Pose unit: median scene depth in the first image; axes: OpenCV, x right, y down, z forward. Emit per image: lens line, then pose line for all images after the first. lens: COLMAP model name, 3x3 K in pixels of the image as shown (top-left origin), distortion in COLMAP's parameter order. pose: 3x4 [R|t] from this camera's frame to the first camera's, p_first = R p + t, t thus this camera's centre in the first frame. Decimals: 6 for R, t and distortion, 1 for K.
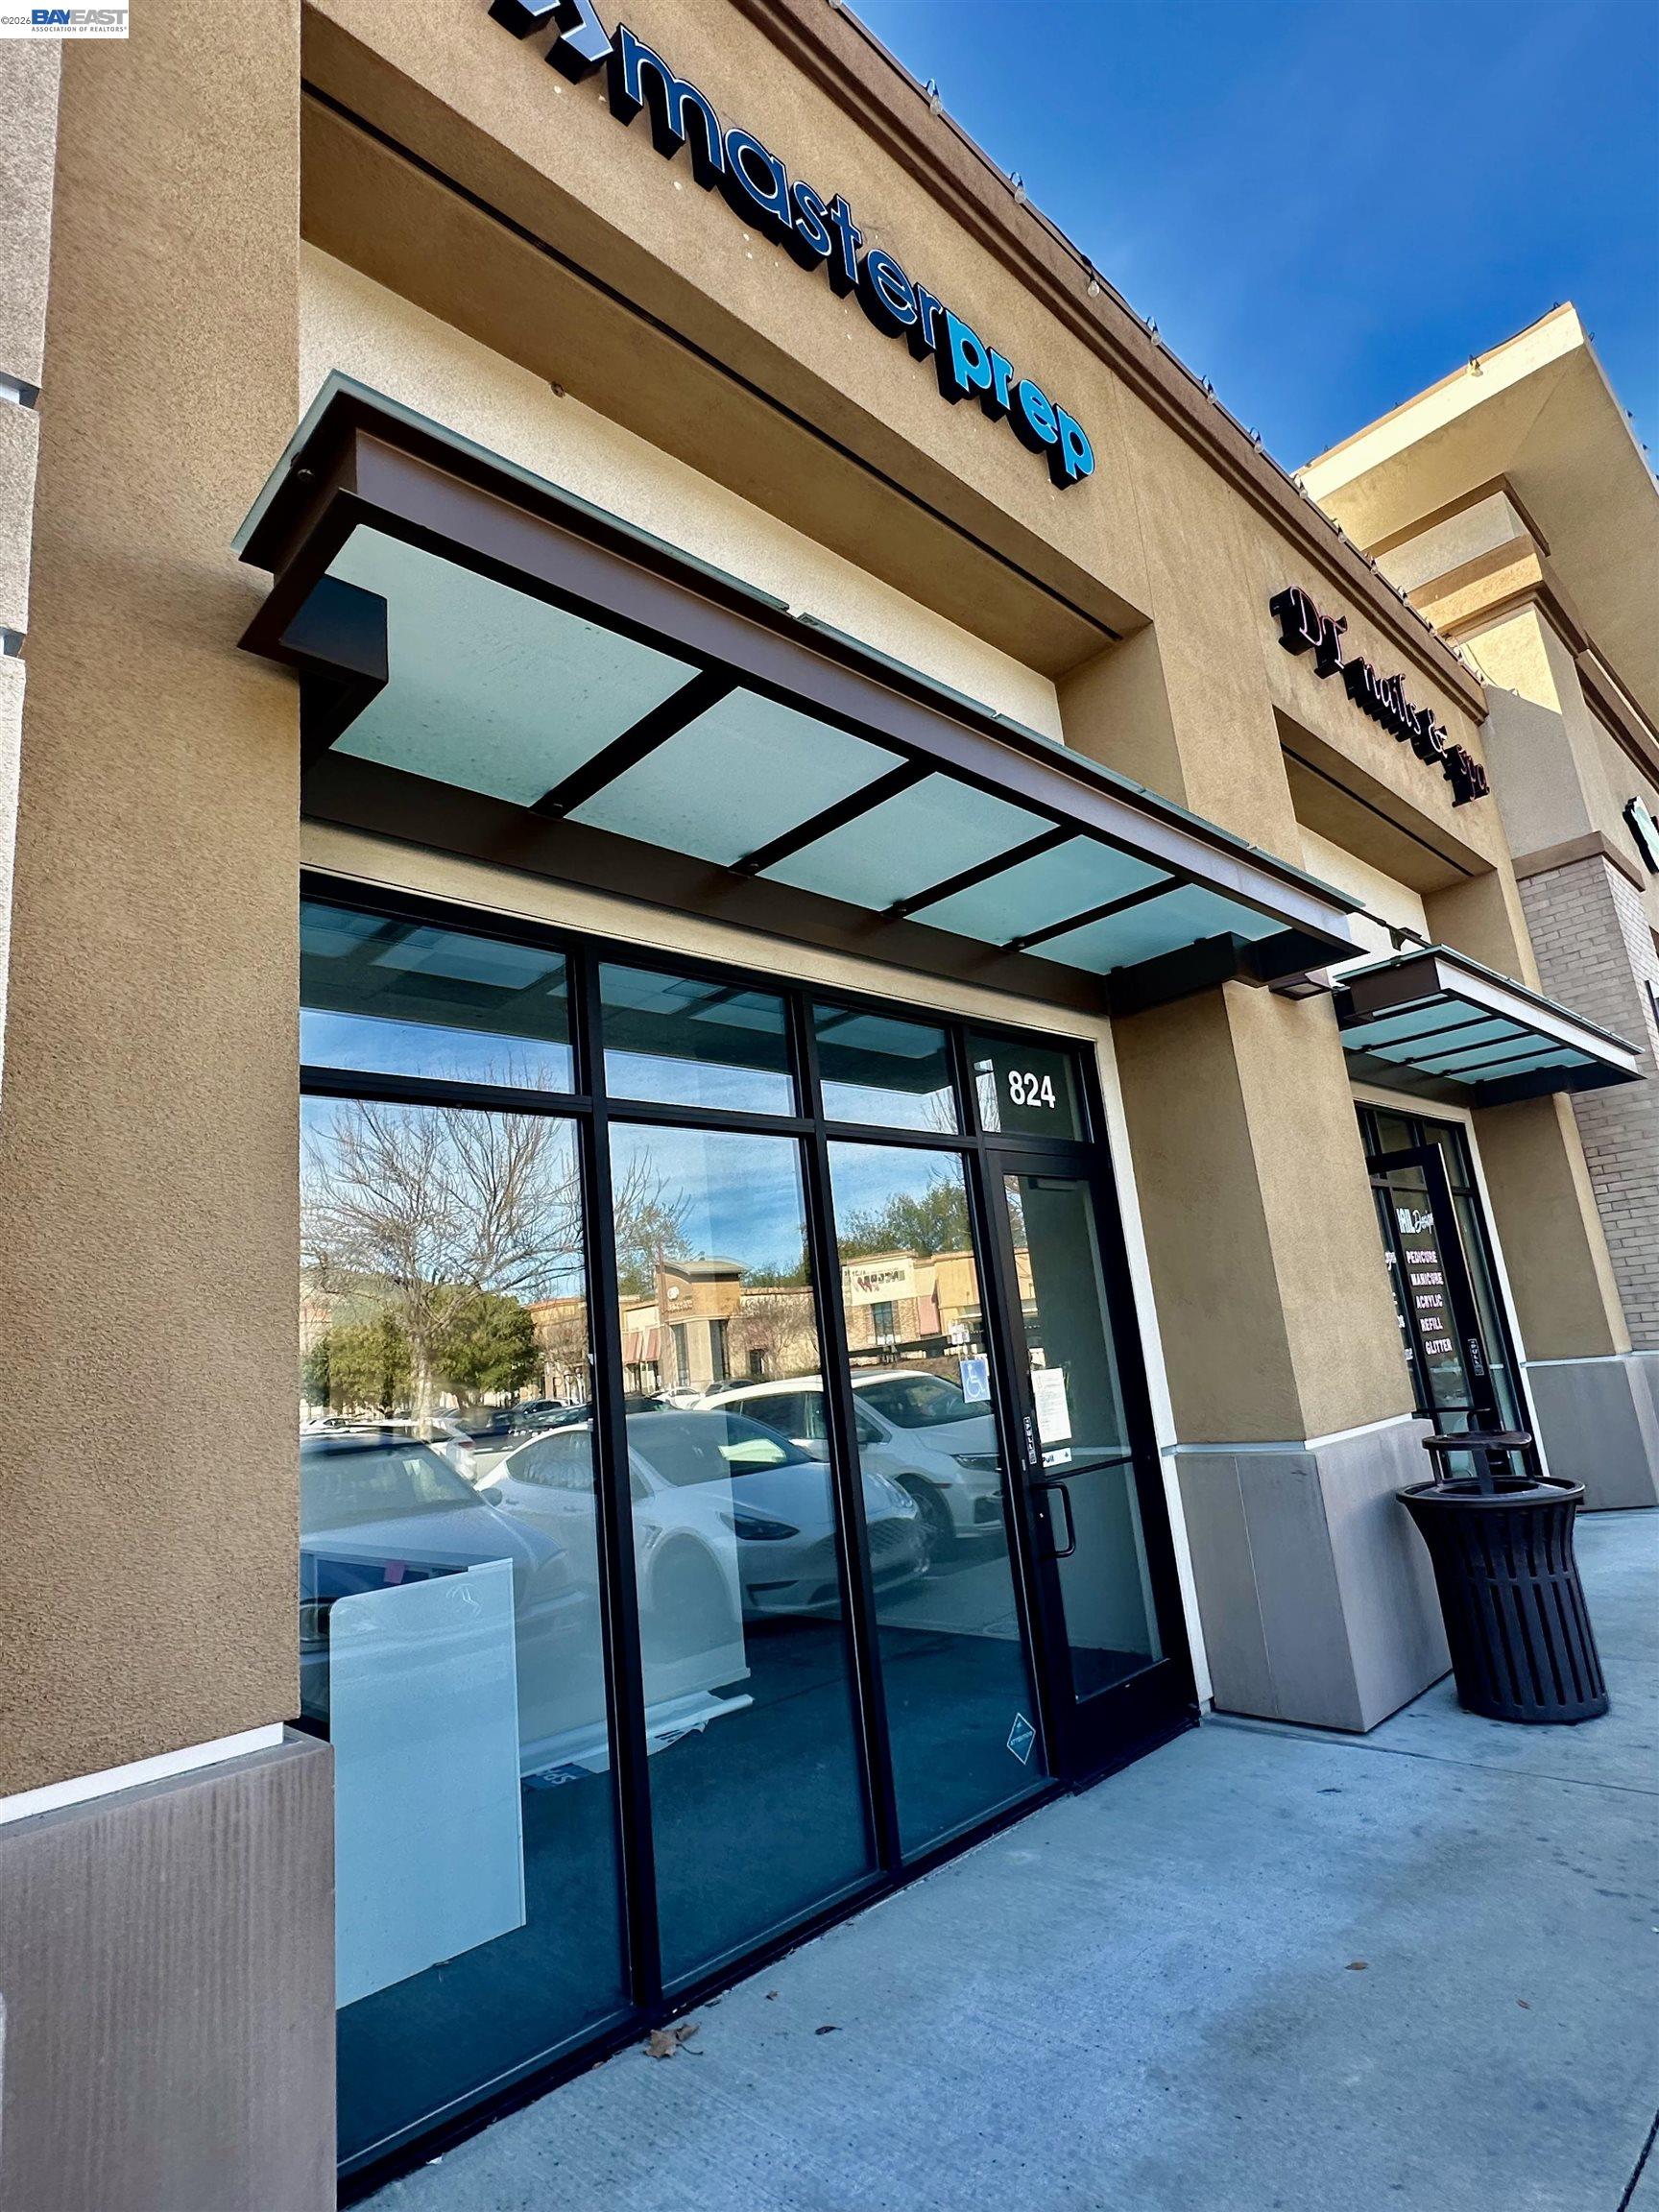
lens RADIAL K [[1153.5, 0, 823.4], [0, 1153.5, 1109.4], [0, 0, 1]] dist [0.001657, -0.000707]
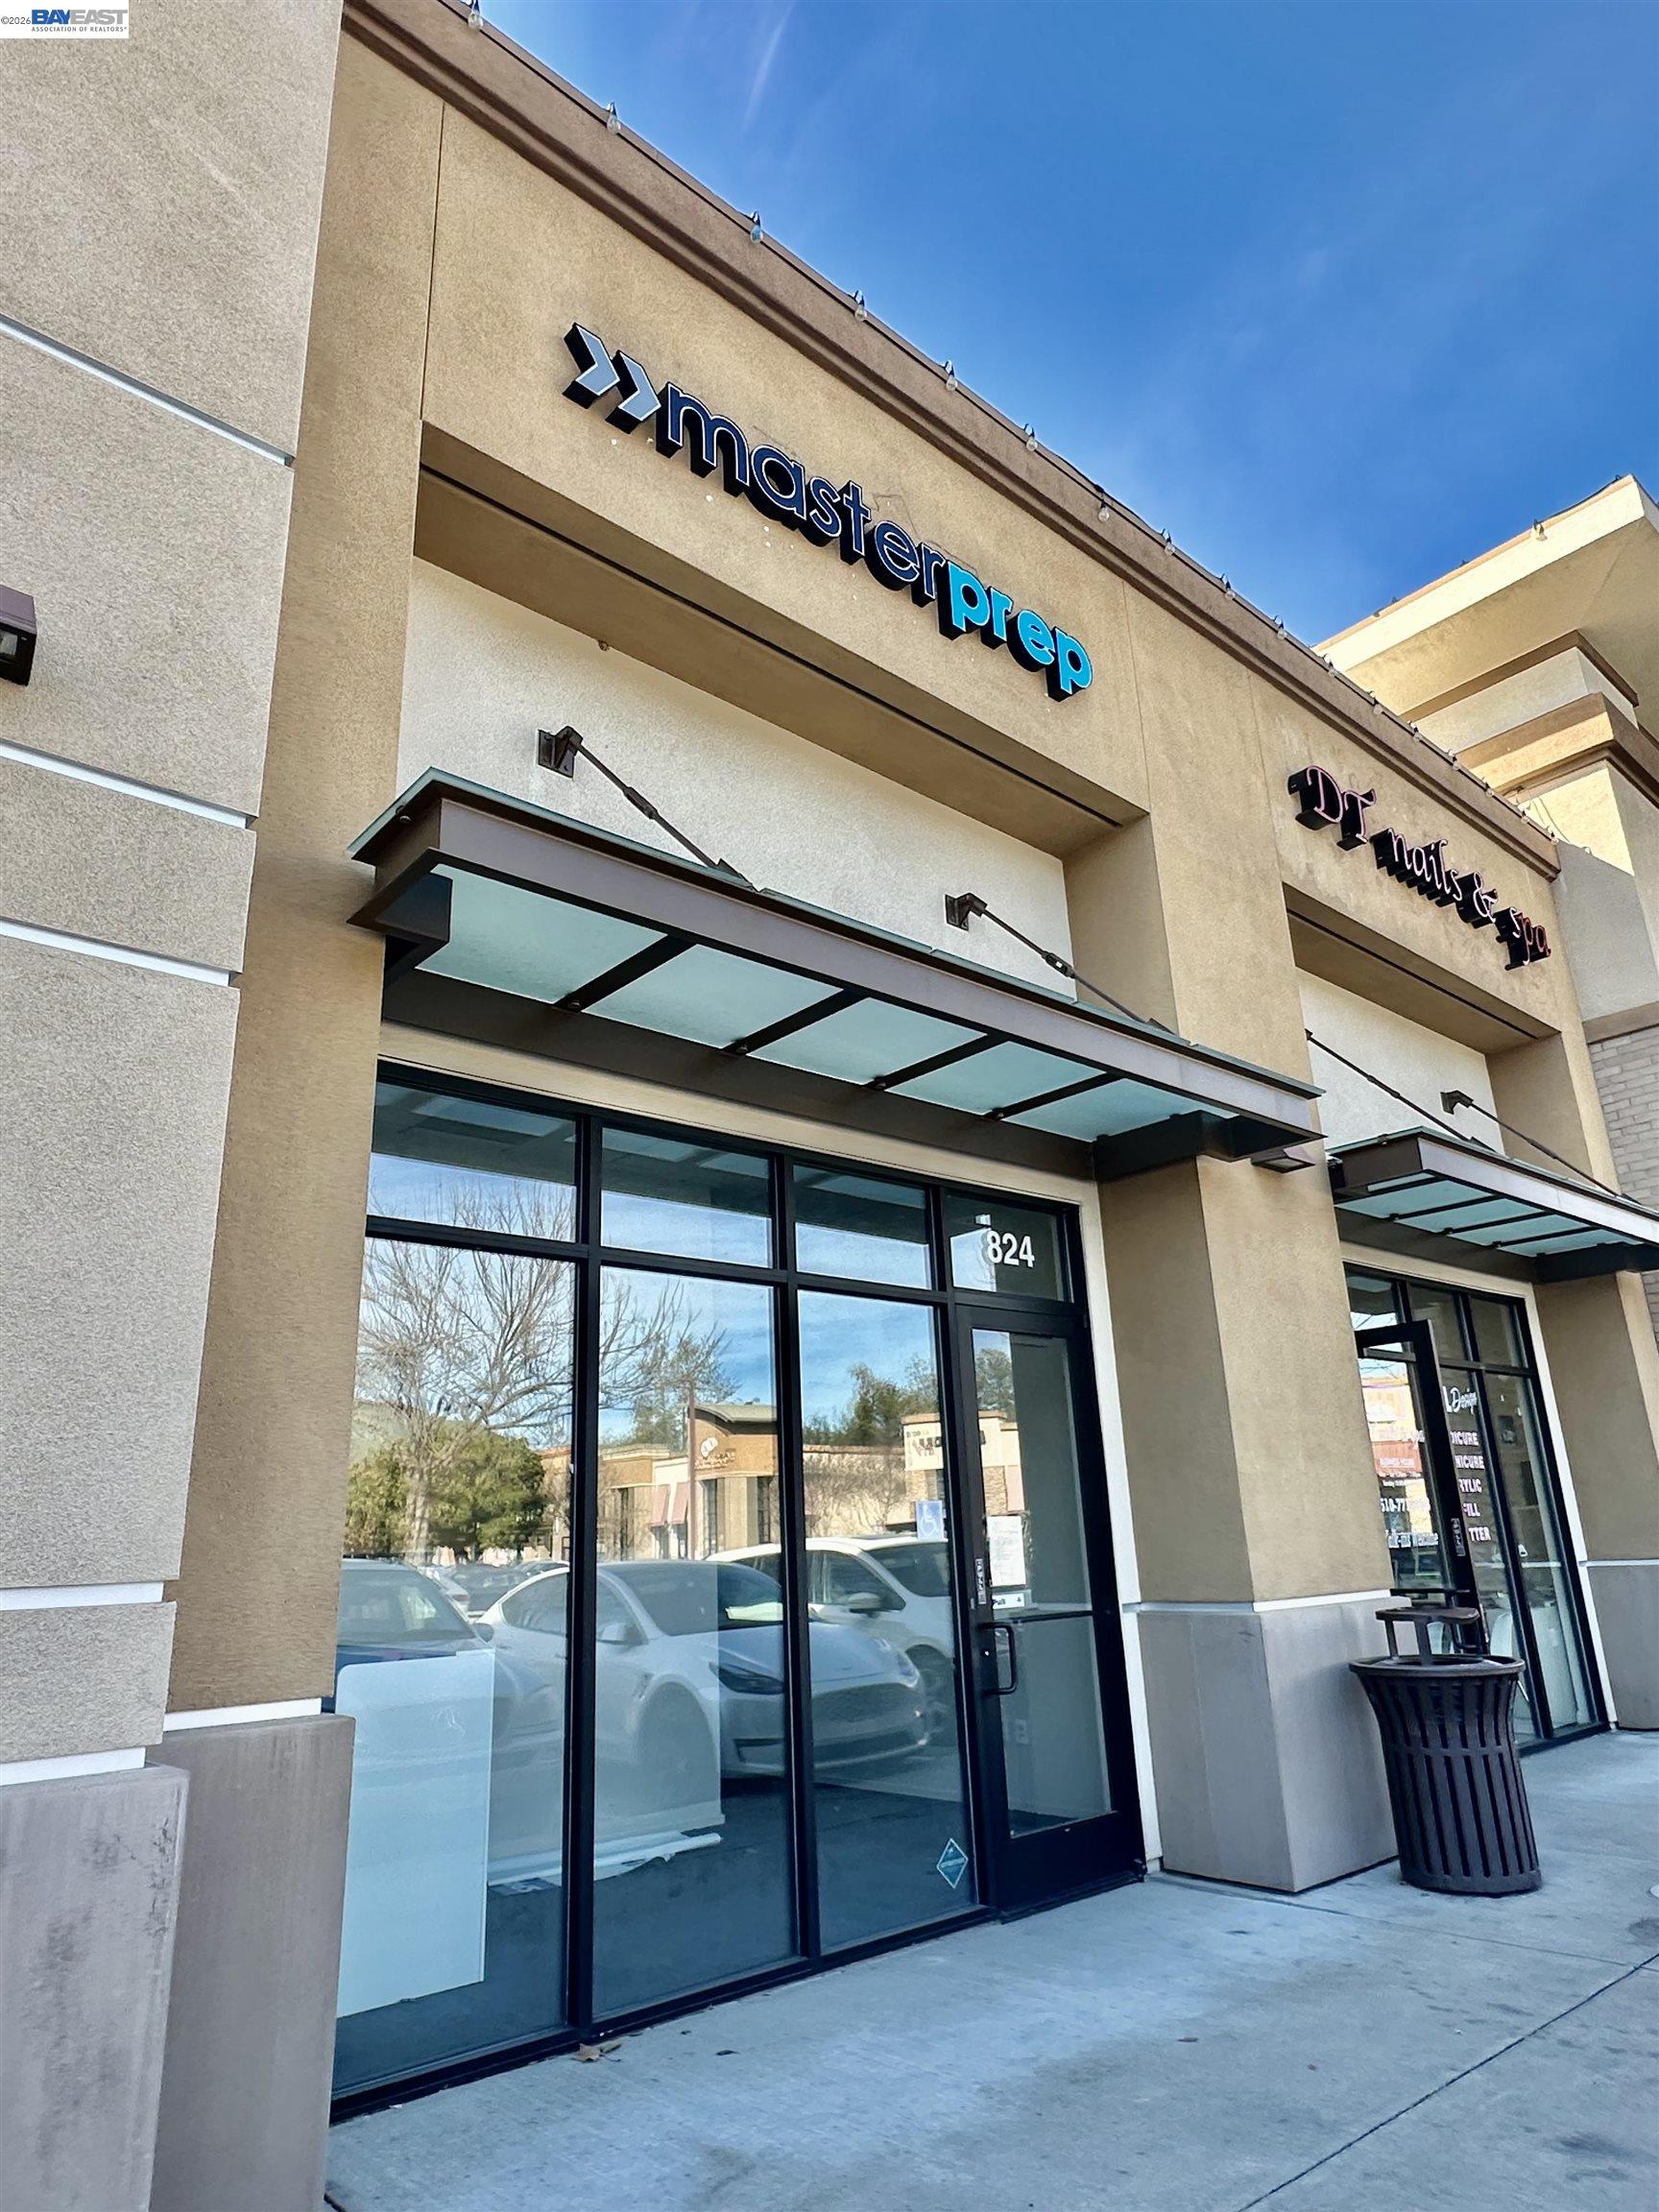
lens RADIAL K [[1352.8, 0, 829.5], [0, 1352.8, 1106.0], [0, 0, 1]] dist [-0.000294, 0.002709]
pose [[0.997372, 0.043442, -0.057990, 0.088873], [-0.048749, 0.994427, -0.093485, -0.025615], [0.053606, 0.096066, 0.993930, -0.281905]]
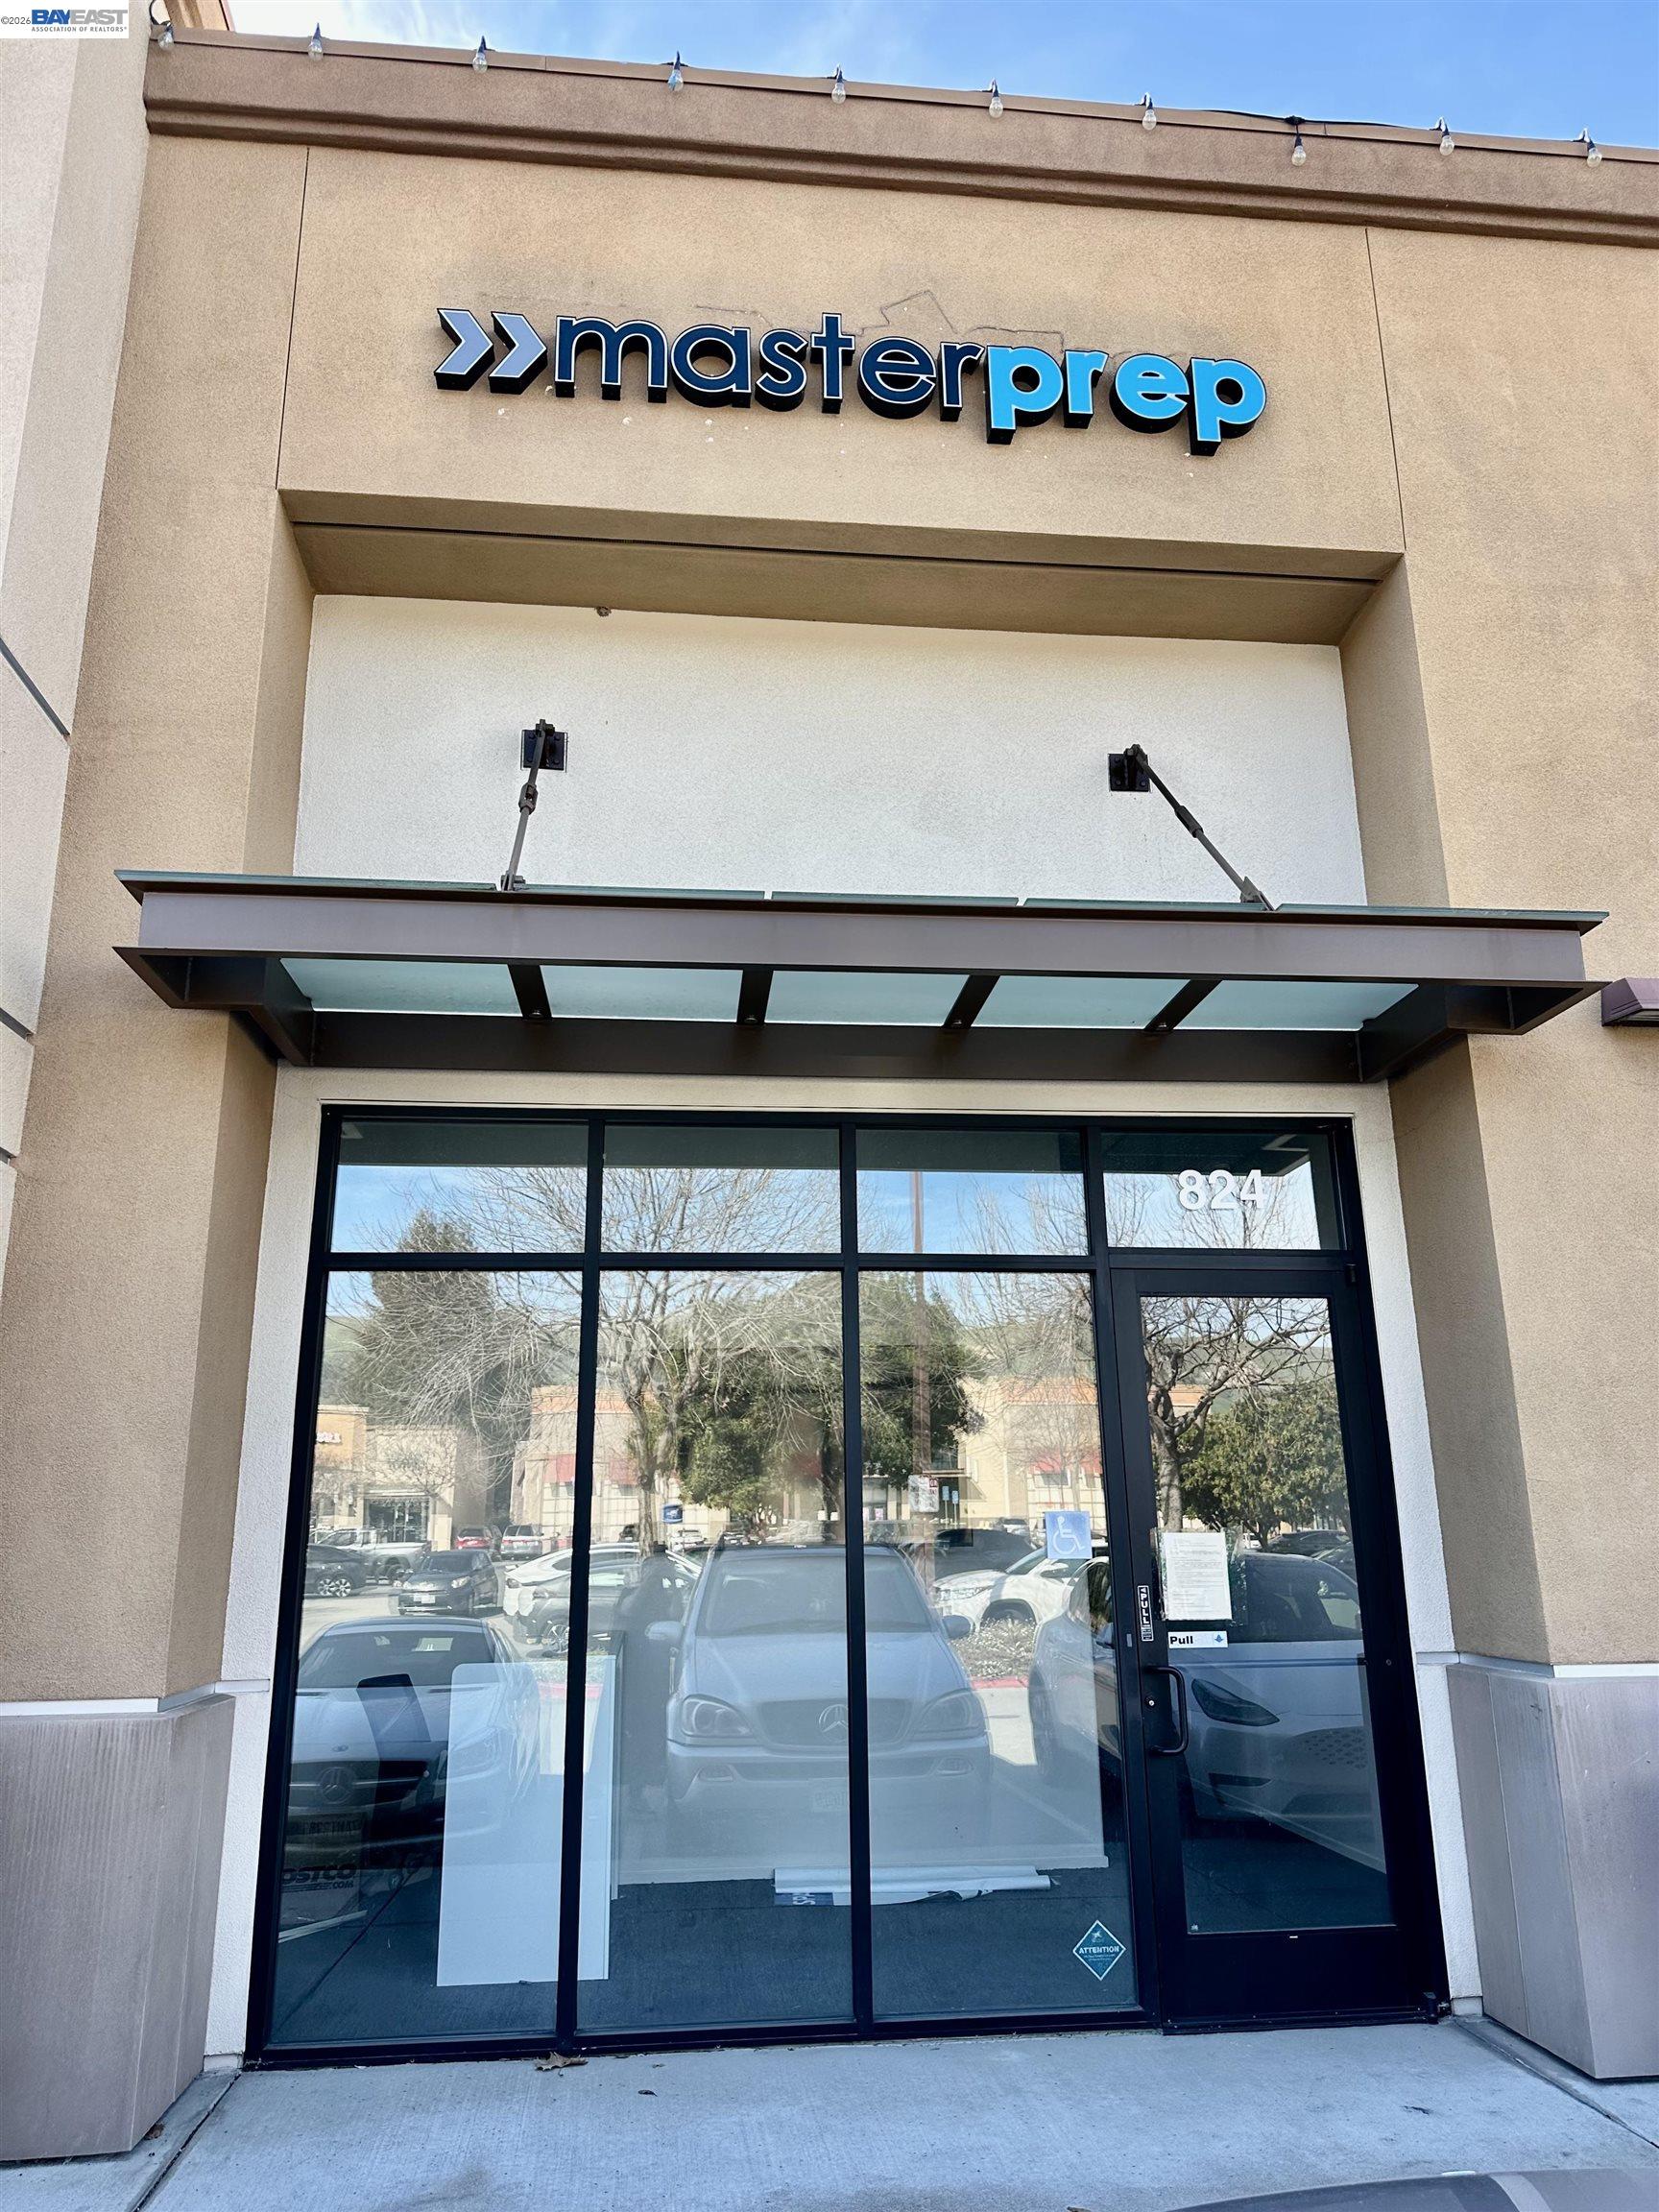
lens RADIAL K [[1574.6, 0, 835.9], [0, 1574.6, 1099.1], [0, 0, 1]] dist [0.033387, -0.035264]
pose [[0.784443, -0.080673, -0.614932, 0.721575], [0.072053, 0.996644, -0.038835, -0.063461], [0.616002, -0.013844, 0.787623, -0.062839]]
